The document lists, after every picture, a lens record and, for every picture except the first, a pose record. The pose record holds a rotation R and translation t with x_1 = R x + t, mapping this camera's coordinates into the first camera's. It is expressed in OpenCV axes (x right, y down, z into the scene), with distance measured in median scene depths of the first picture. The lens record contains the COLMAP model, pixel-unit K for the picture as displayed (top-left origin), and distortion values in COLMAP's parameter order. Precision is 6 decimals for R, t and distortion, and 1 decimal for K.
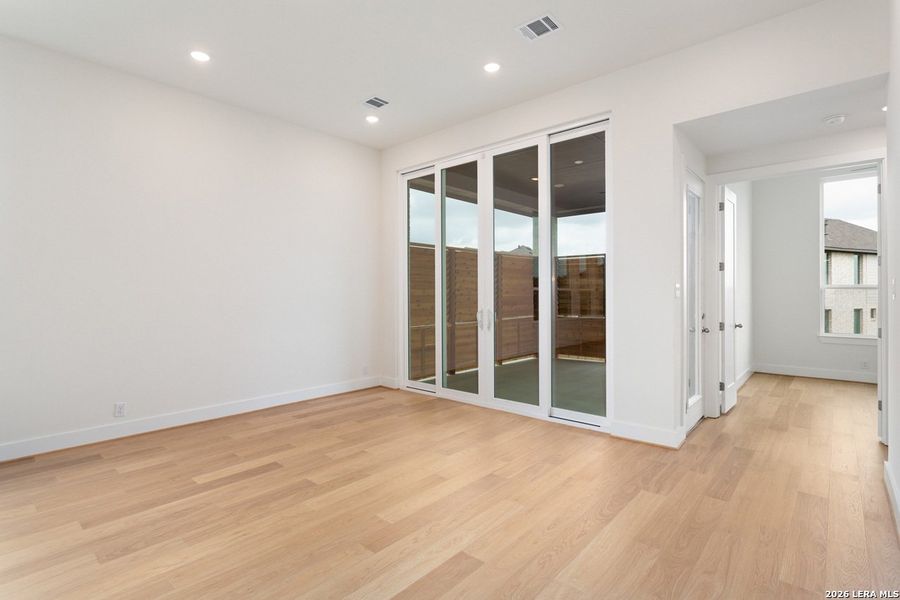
lens RADIAL K [[436.7, 0, 448.4], [0, 436.7, 294.5], [0, 0, 1]] dist [-0.009133, 0.003792]
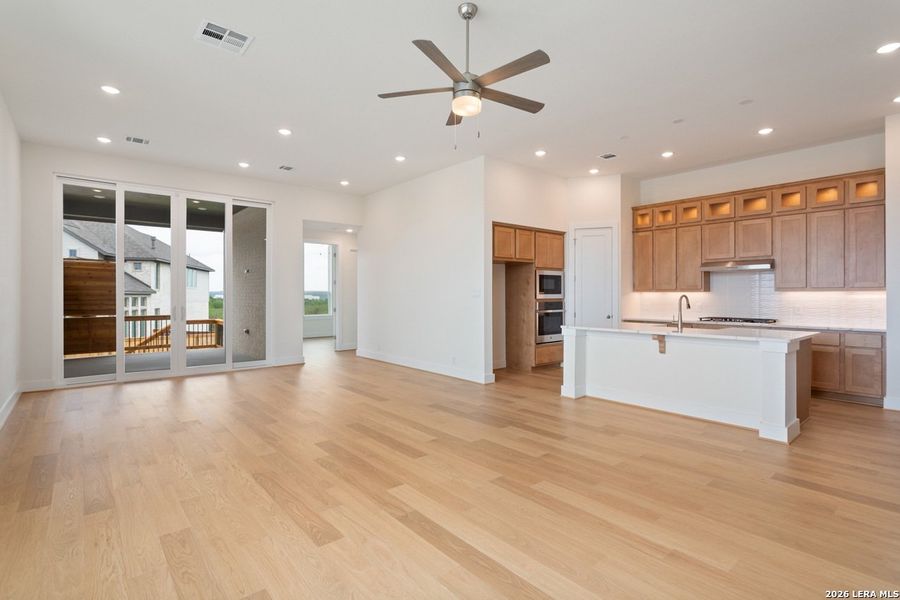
lens RADIAL K [[436.7, 0, 454.9], [0, 436.7, 292.8], [0, 0, 1]] dist [-0.009133, 0.003792]
pose [[0.129564, 0.005094, 0.991558, -1.007740], [0.001129, 0.999985, -0.005285, 0.001220], [-0.991570, 0.001804, 0.129556, -0.041249]]
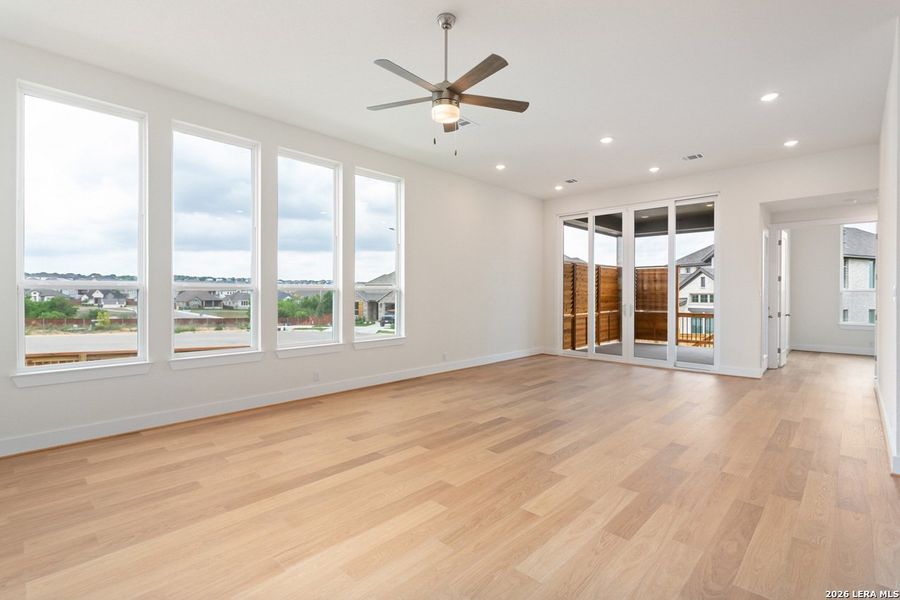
lens RADIAL K [[422.8, 0, 449.4], [0, 422.8, 296.5], [0, 0, 1]] dist [0.000622, 0.002233]
pose [[0.999435, 0.005531, -0.033157, -0.456885], [-0.005318, 0.999965, 0.006508, -0.000201], [0.033192, -0.006328, 0.999429, -0.520658]]
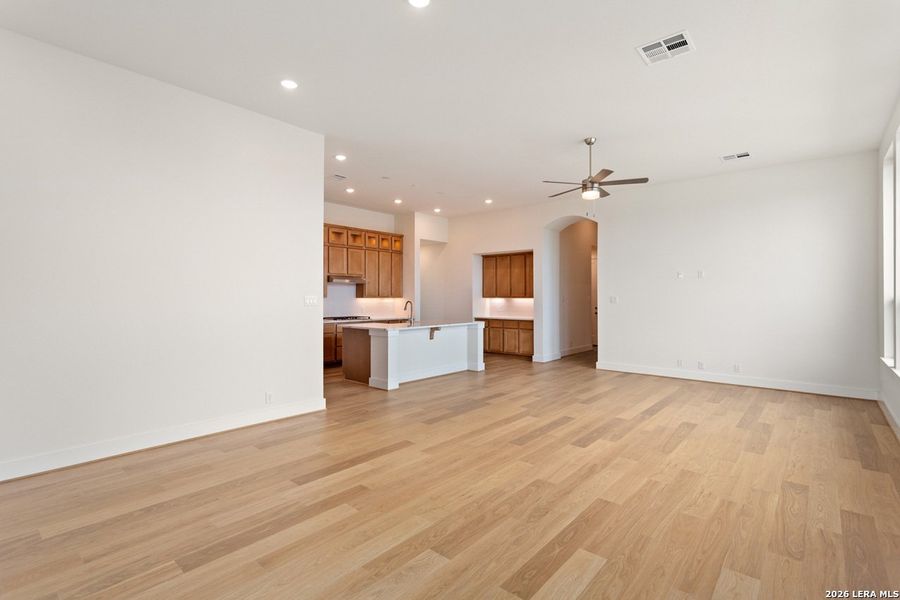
lens RADIAL K [[422.8, 0, 447.4], [0, 422.8, 297.5], [0, 0, 1]] dist [0.000622, 0.002233]
pose [[-0.999960, 0.000181, -0.008962, -0.167318], [0.000165, 0.999999, 0.001717, -0.011452], [0.008962, 0.001716, -0.999958, 0.908356]]
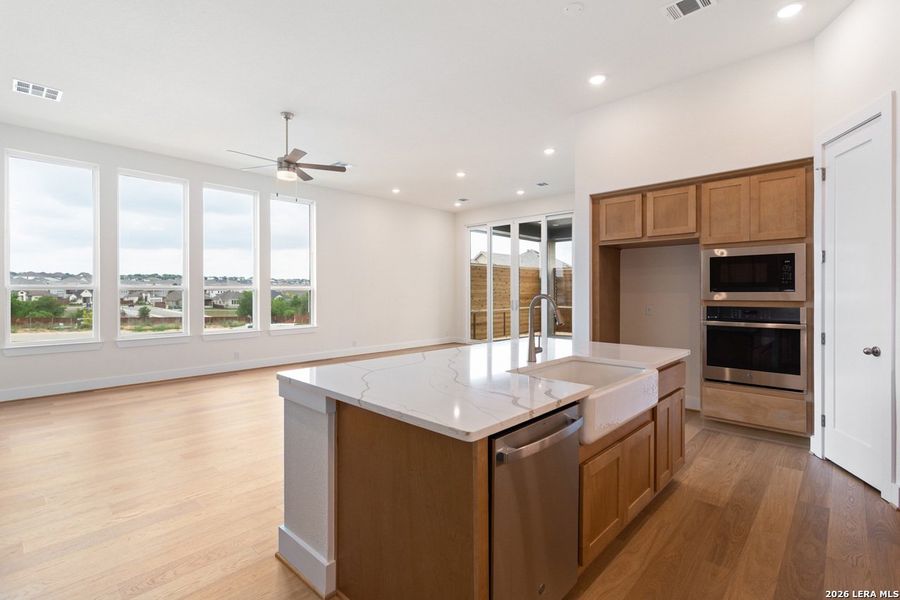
lens RADIAL K [[422.8, 0, 450.6], [0, 422.8, 292.5], [0, 0, 1]] dist [0.000622, 0.002233]
pose [[0.999849, 0.002484, -0.017192, -0.149623], [-0.002471, 0.999997, 0.000767, -0.000041], [0.017194, -0.000724, 0.999852, -0.803353]]
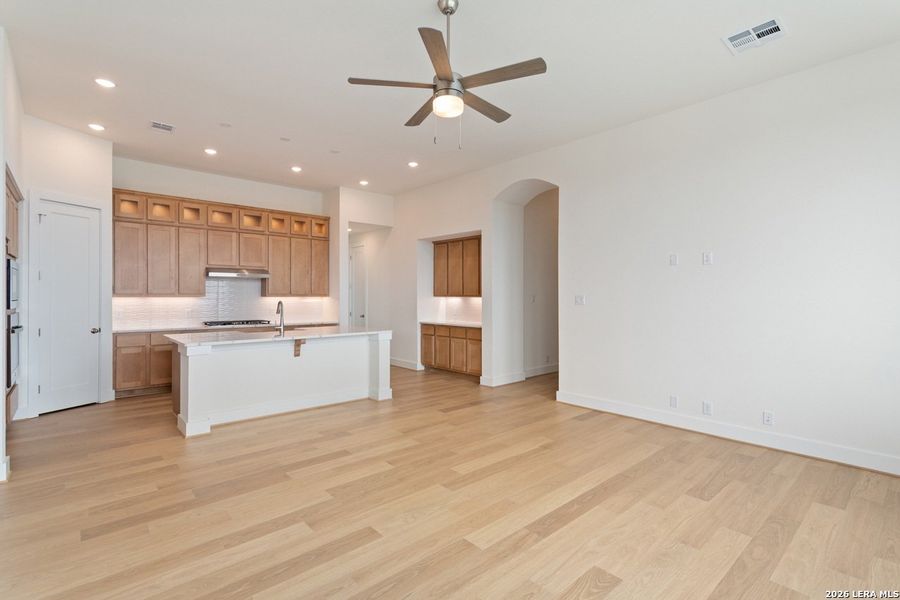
lens RADIAL K [[422.8, 0, 447.9], [0, 422.8, 297.3], [0, 0, 1]] dist [0.000622, 0.002233]
pose [[-0.993475, -0.001238, 0.114046, -0.534606], [-0.000834, 0.999993, 0.003593, -0.010785], [-0.114050, 0.003475, -0.993469, 0.493377]]
